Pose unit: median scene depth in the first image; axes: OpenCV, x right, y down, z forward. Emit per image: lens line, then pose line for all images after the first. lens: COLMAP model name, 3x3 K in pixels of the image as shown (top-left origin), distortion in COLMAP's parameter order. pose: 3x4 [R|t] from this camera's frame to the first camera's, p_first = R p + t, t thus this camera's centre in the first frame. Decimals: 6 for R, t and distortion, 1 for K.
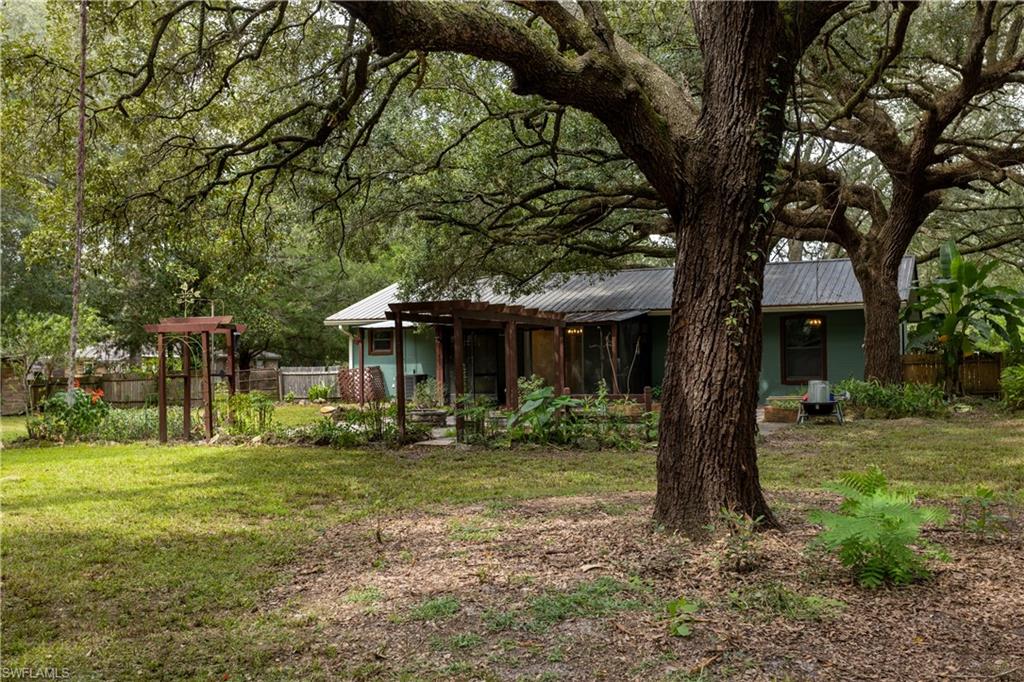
lens RADIAL K [[1055.3, 0, 511.8], [0, 1055.3, 344.8], [0, 0, 1]] dist [0.020851, 0.000000]
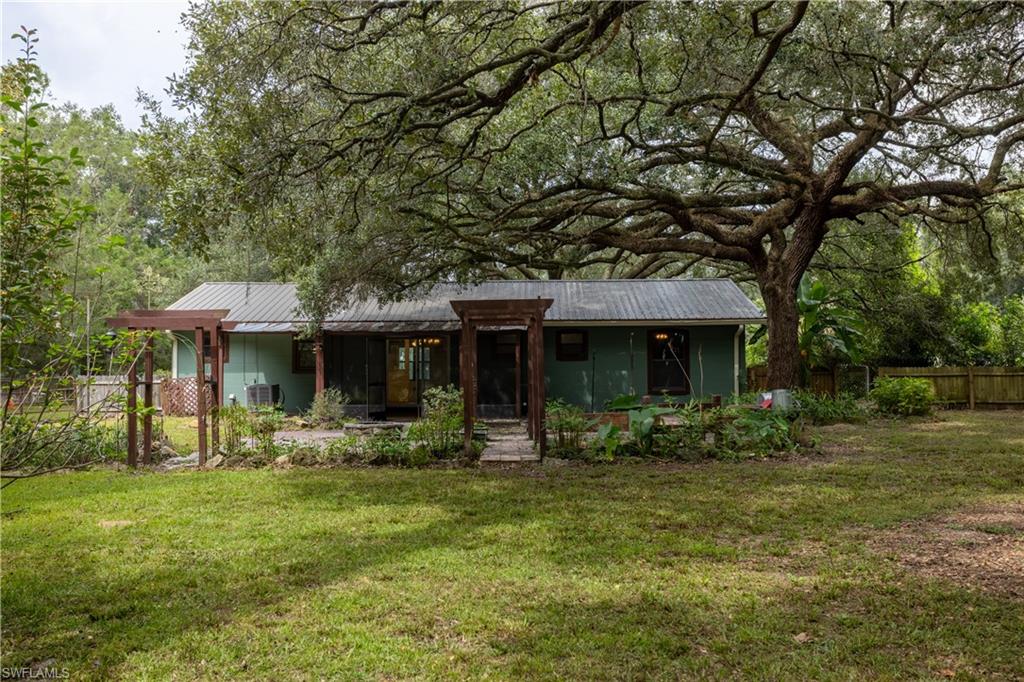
lens RADIAL K [[967.0, 0, 513.1], [0, 967.0, 342.9], [0, 0, 1]] dist [-0.017624, 0.000000]
pose [[0.924337, 0.018127, 0.381148, -0.290357], [-0.010807, 0.999714, -0.021337, 0.009722], [-0.381425, 0.015603, 0.924268, 0.186353]]
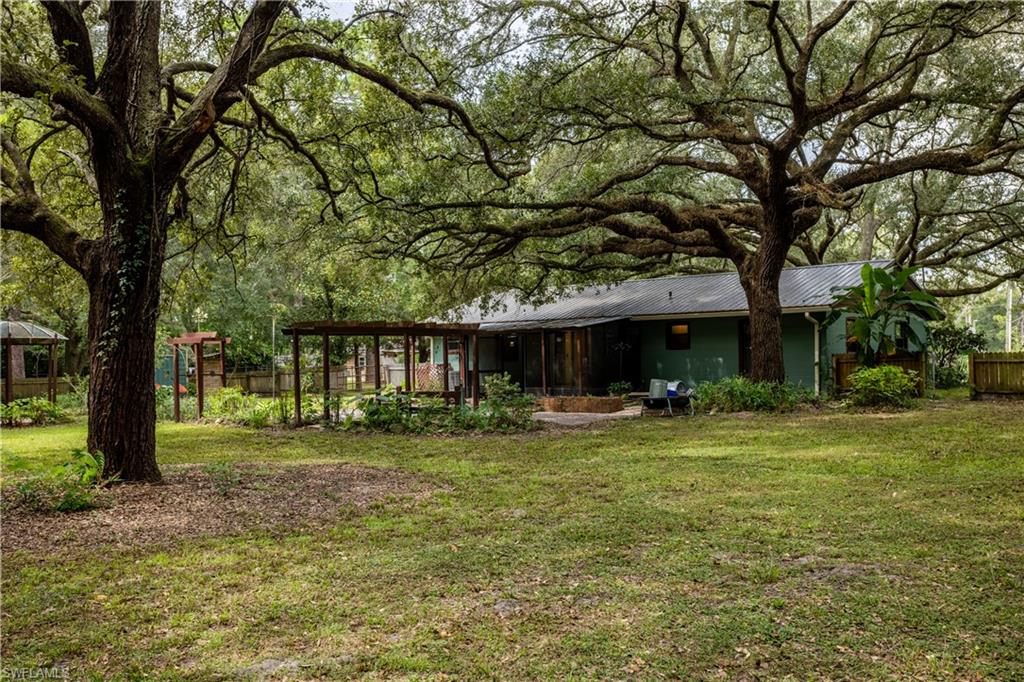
lens RADIAL K [[965.4, 0, 511.0], [0, 965.4, 341.1], [0, 0, 1]] dist [-0.012206, 0.000000]
pose [[0.946687, -0.010451, -0.321985, 0.427697], [0.012345, 0.999916, 0.003840, -0.013218], [0.321918, -0.007610, 0.946737, -0.065853]]
